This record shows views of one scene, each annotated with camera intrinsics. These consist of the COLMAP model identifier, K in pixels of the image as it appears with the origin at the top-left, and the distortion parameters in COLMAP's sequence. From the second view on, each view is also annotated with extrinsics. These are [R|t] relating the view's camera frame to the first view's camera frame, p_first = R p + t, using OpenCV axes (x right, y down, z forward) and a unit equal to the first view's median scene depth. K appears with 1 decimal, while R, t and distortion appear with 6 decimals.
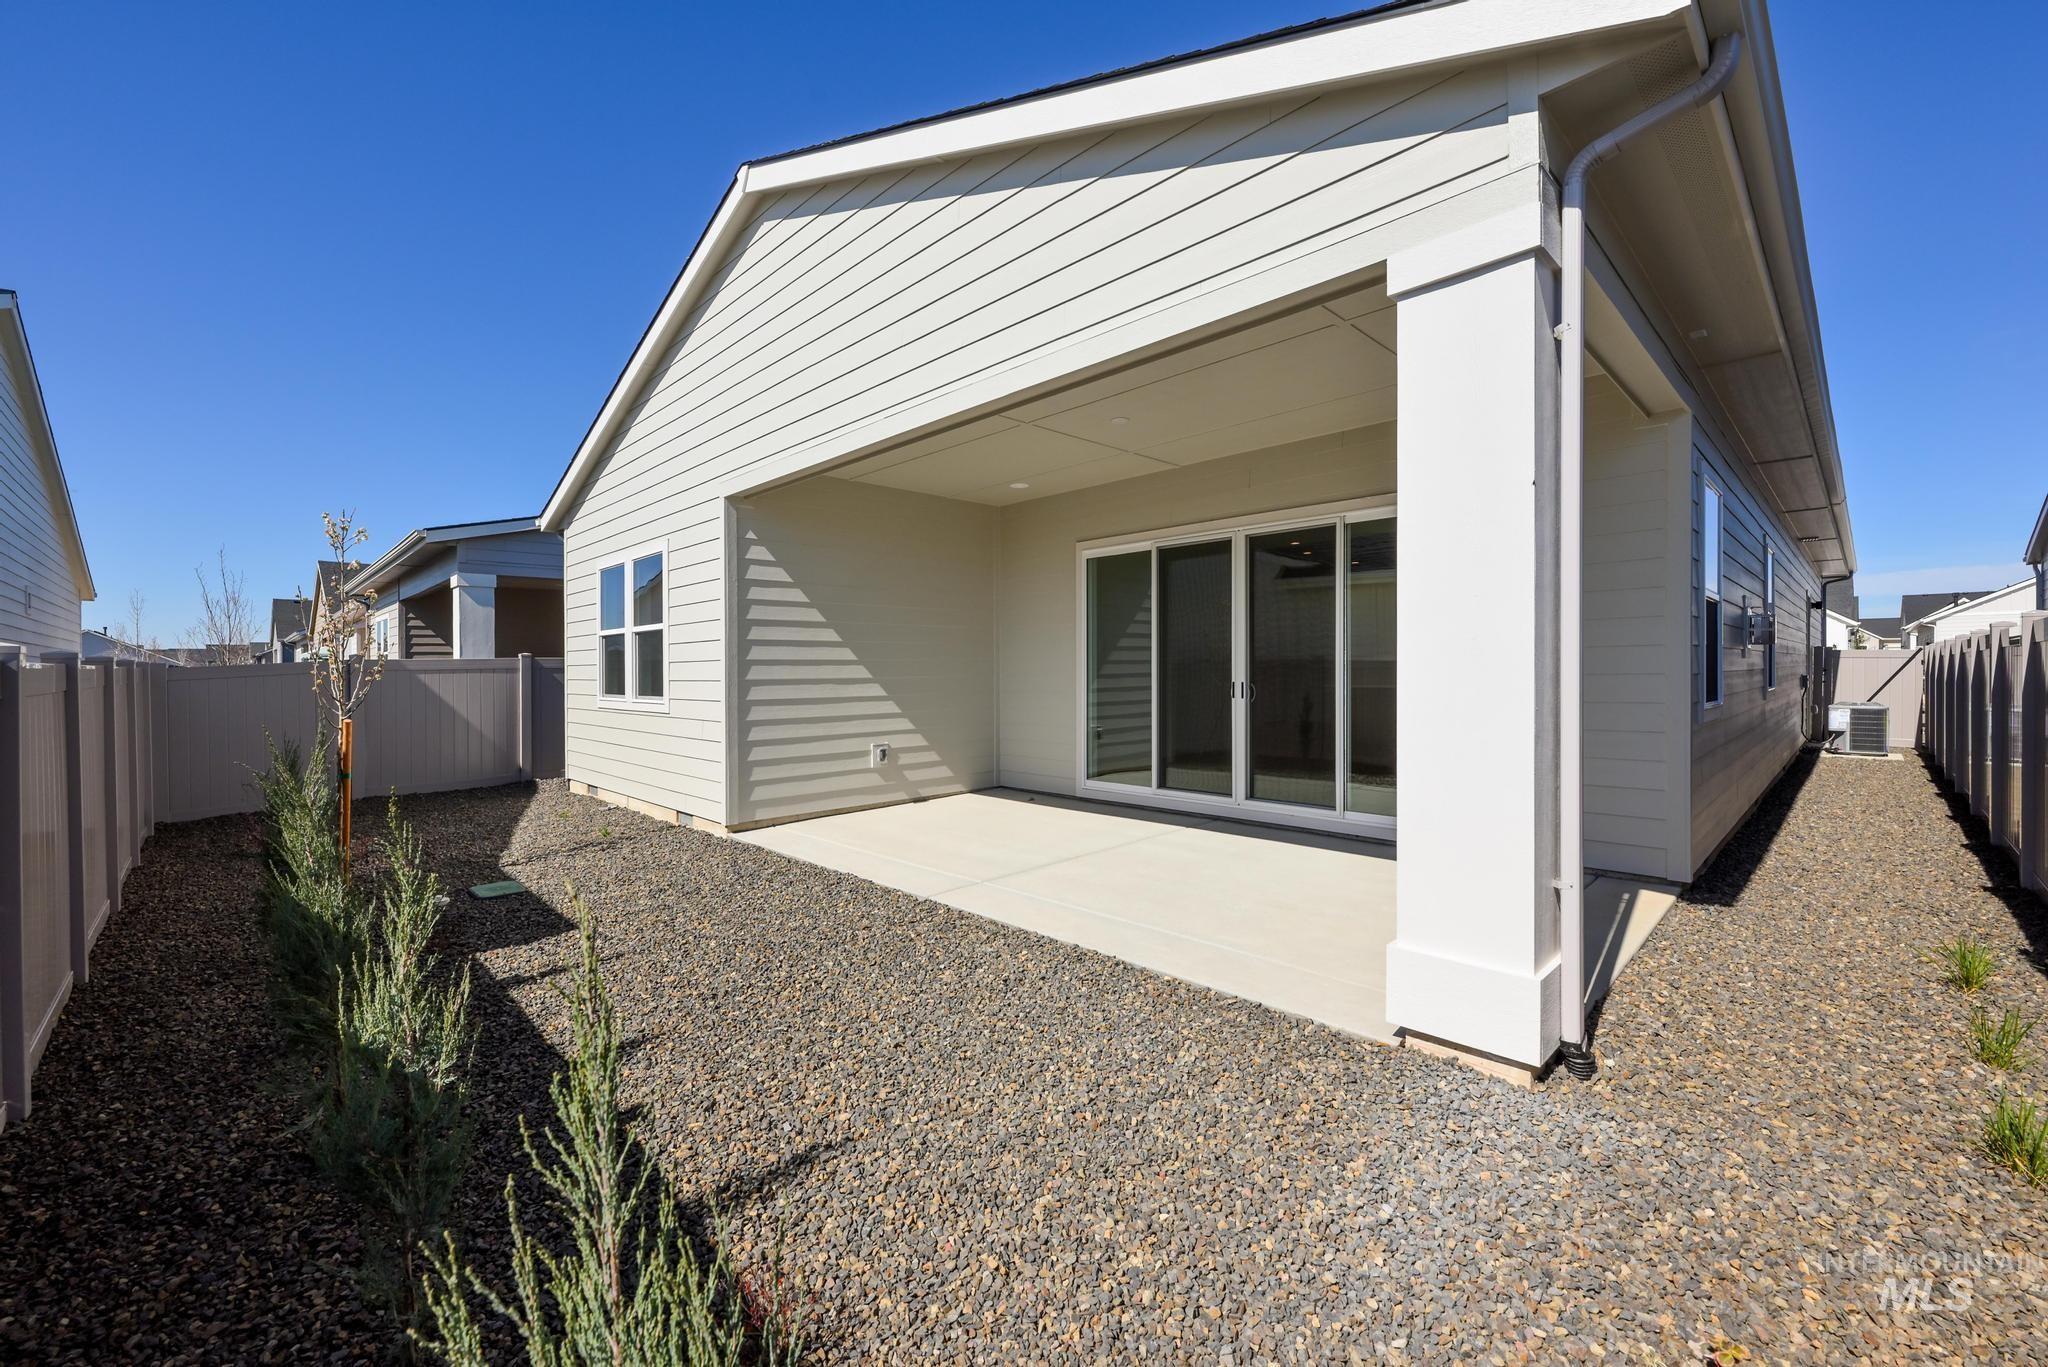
lens RADIAL K [[821.6, 0, 1027.8], [0, 821.6, 671.6], [0, 0, 1]] dist [-0.001127, -0.000099]
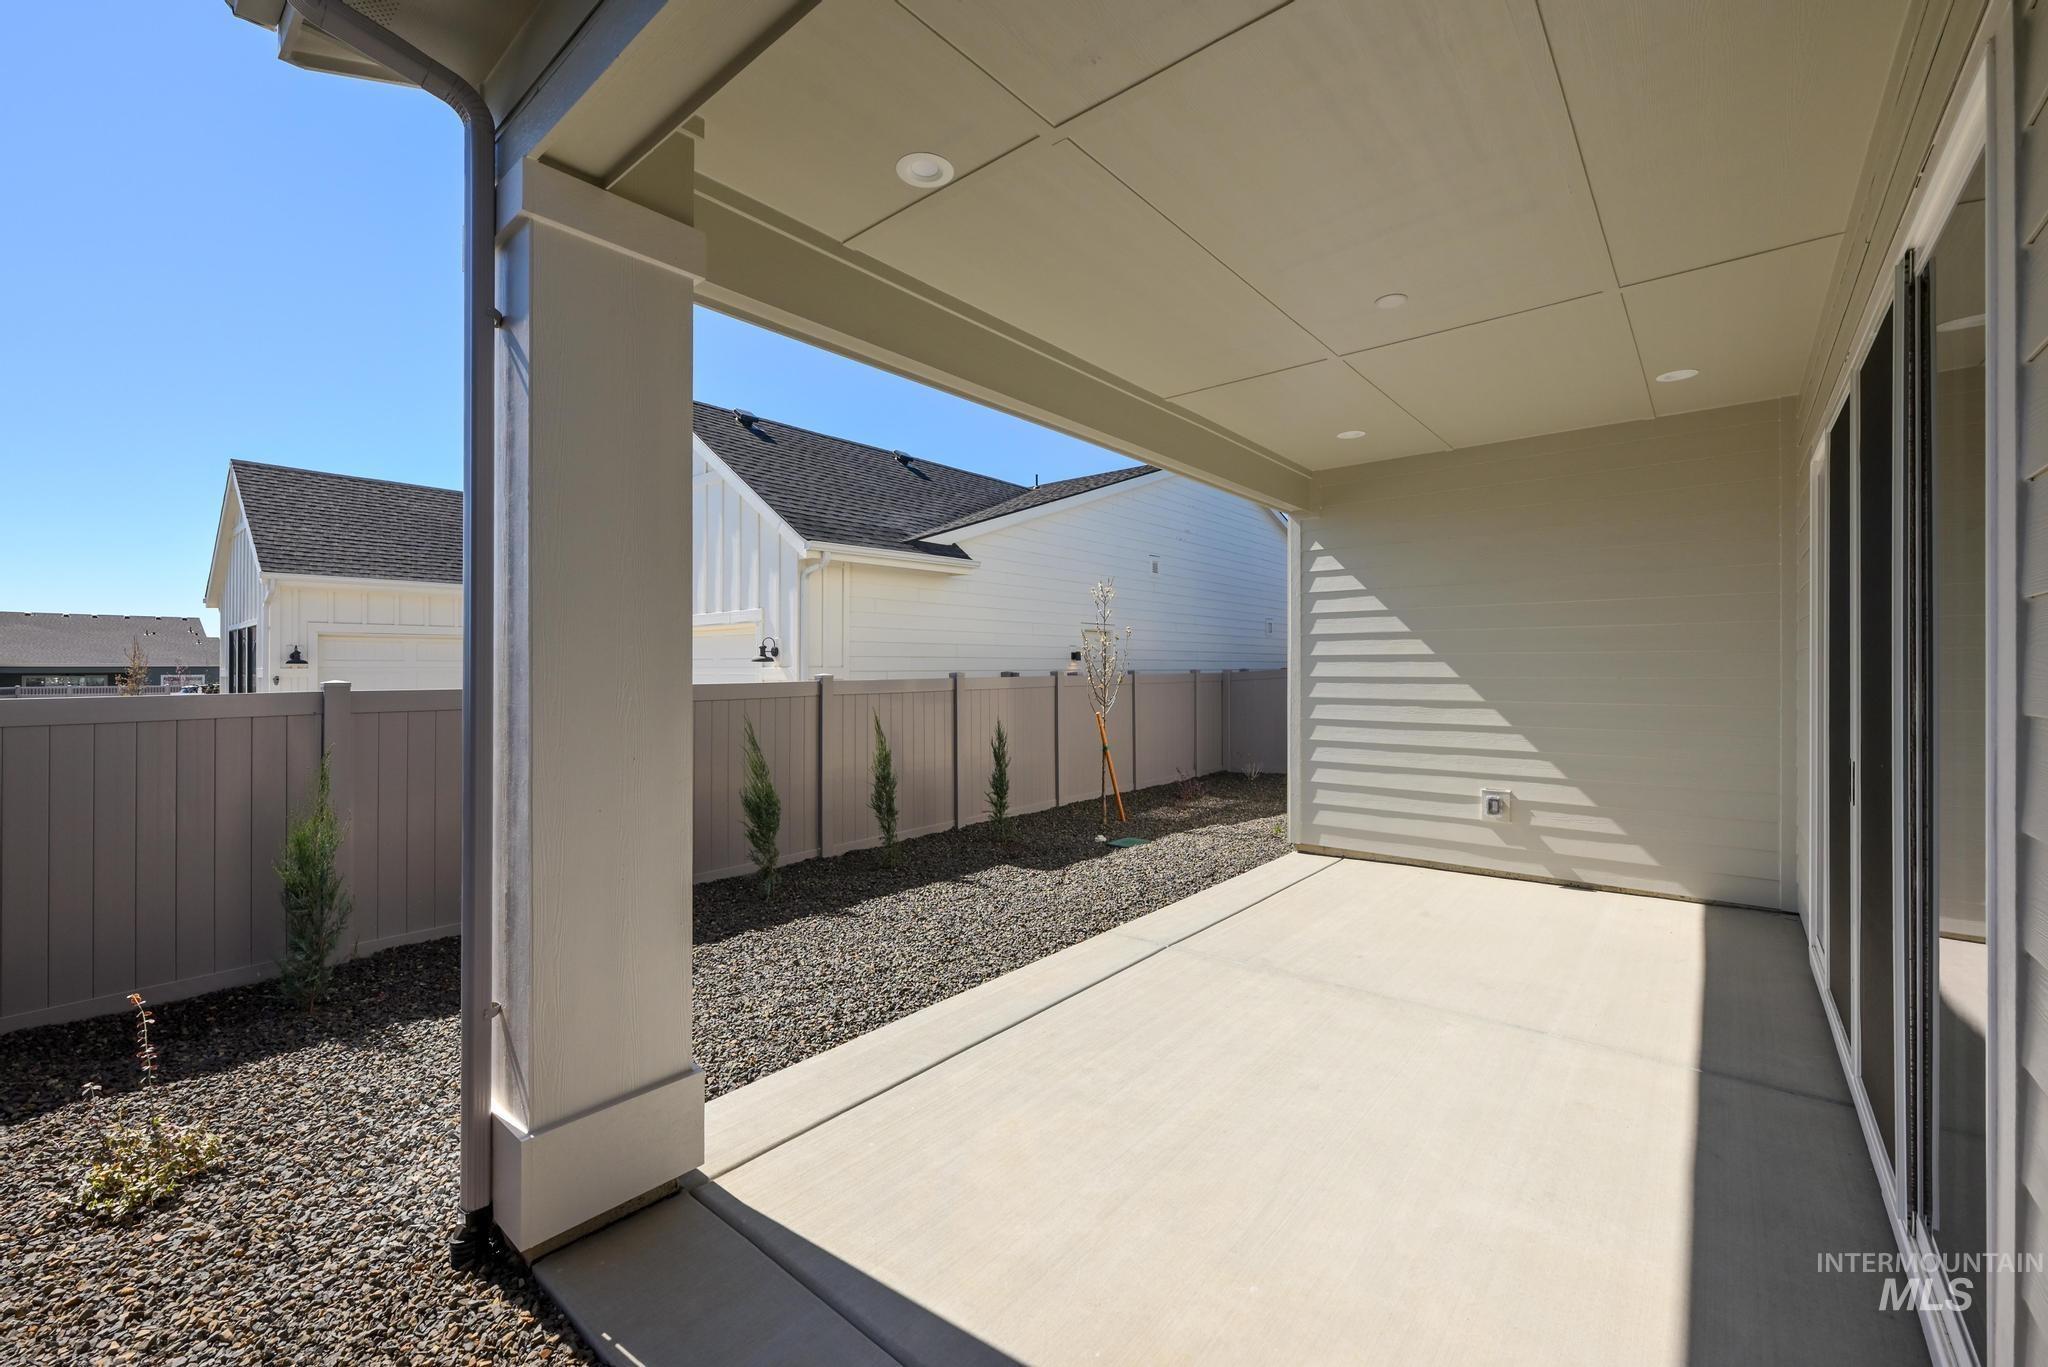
lens RADIAL K [[821.6, 0, 1030.9], [0, 821.6, 675.6], [0, 0, 1]] dist [-0.001127, -0.000099]
pose [[0.097611, 0.007349, -0.995198, 0.519981], [-0.011433, 0.999915, 0.006263, -0.015878], [0.995159, 0.010766, 0.097687, 0.512647]]
